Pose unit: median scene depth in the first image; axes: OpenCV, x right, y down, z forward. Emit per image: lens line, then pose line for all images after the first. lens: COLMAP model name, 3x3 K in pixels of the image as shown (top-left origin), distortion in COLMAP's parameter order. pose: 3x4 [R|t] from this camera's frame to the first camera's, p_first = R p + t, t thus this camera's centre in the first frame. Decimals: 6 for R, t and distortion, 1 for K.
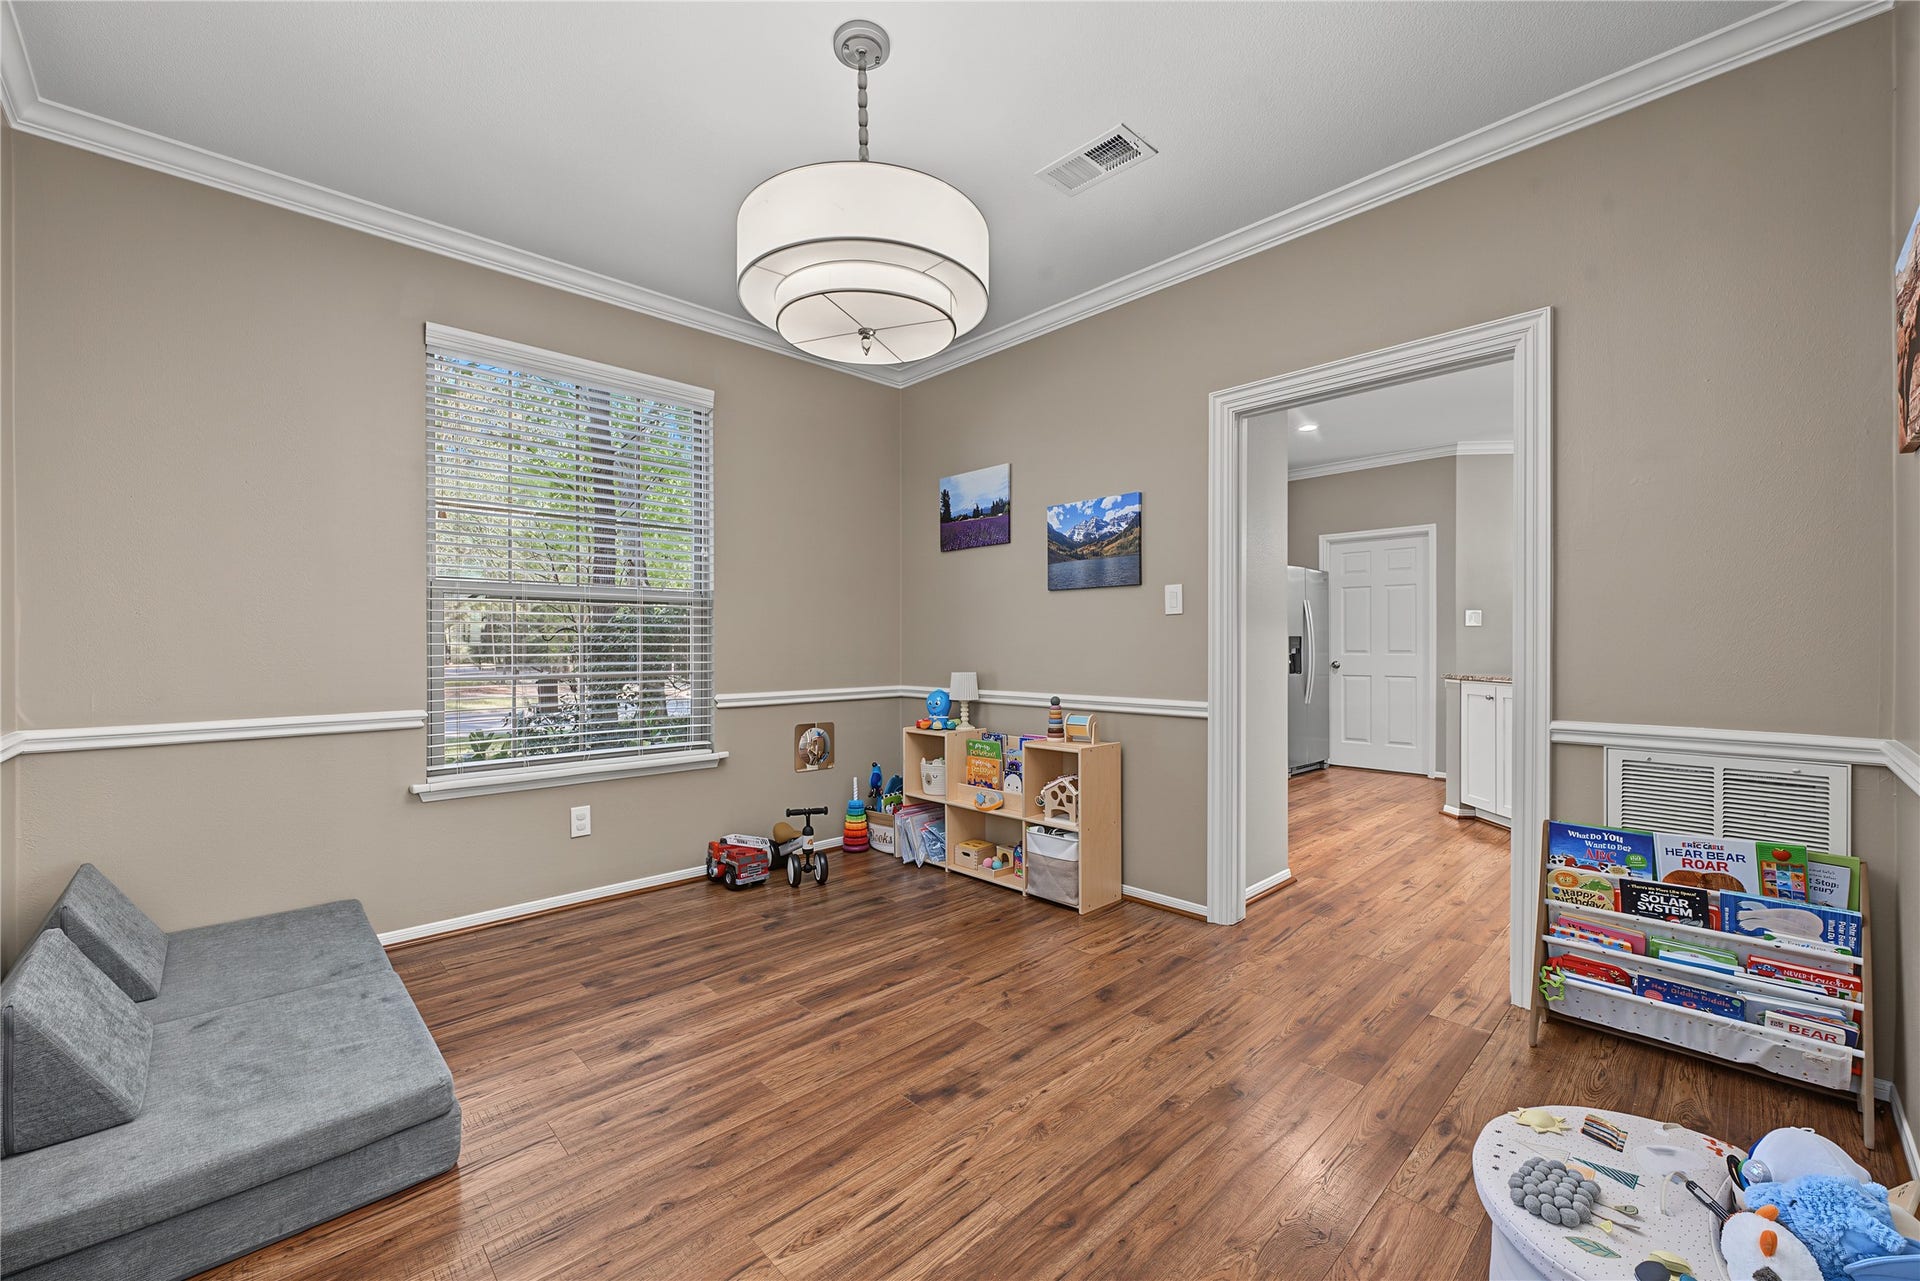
lens RADIAL K [[760.5, 0, 918.7], [0, 760.5, 647.1], [0, 0, 1]] dist [-0.001700, -0.000117]
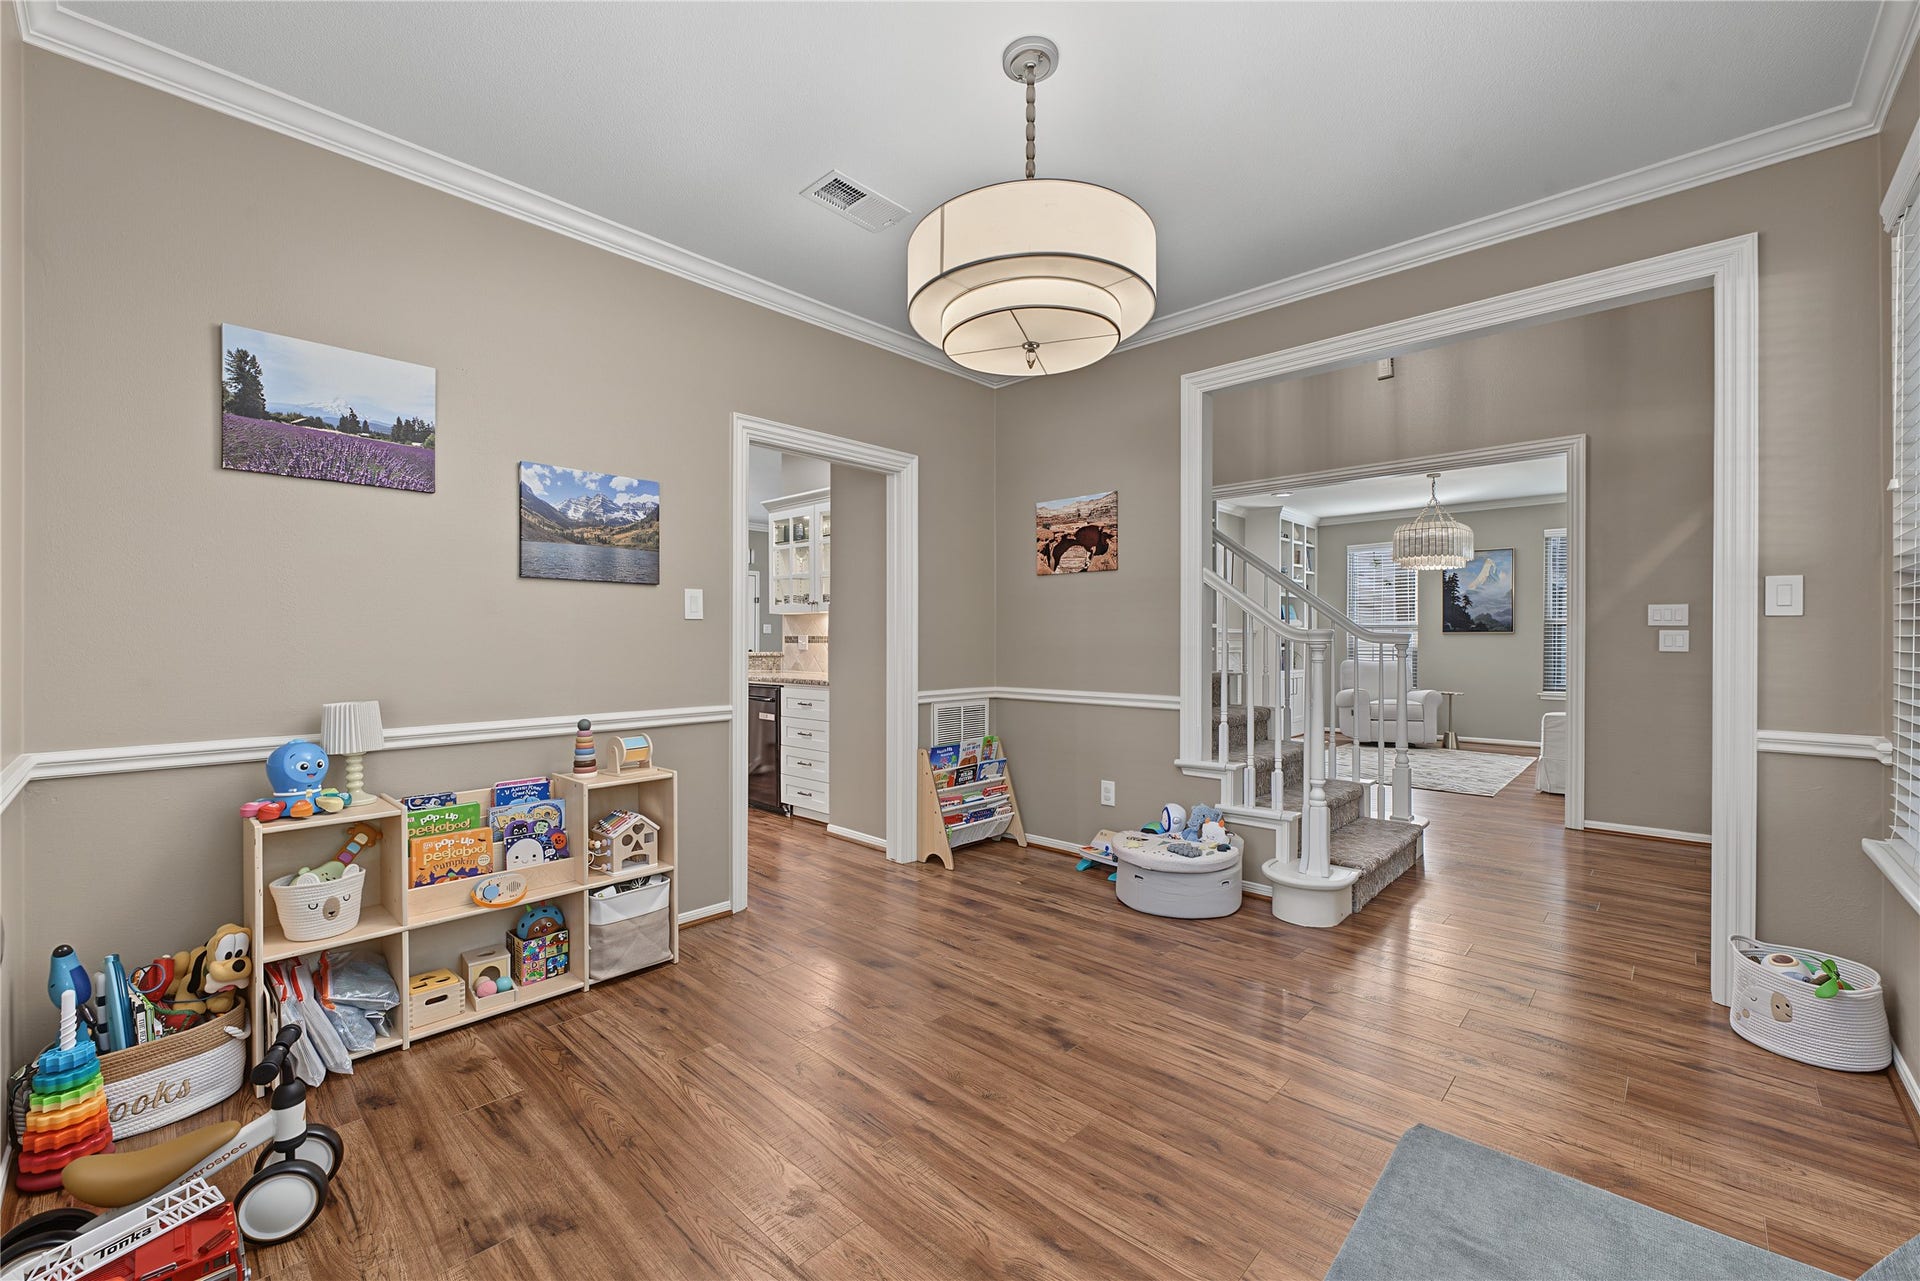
lens RADIAL K [[782.9, 0, 960.0], [0, 782.9, 640.5], [0, 0, 1]] dist [-0.003700, -0.000237]
pose [[-0.086469, 0.003636, 0.996248, -0.668330], [0.003390, 0.999989, -0.003355, -0.010946], [-0.996249, 0.003087, -0.086480, 0.717776]]
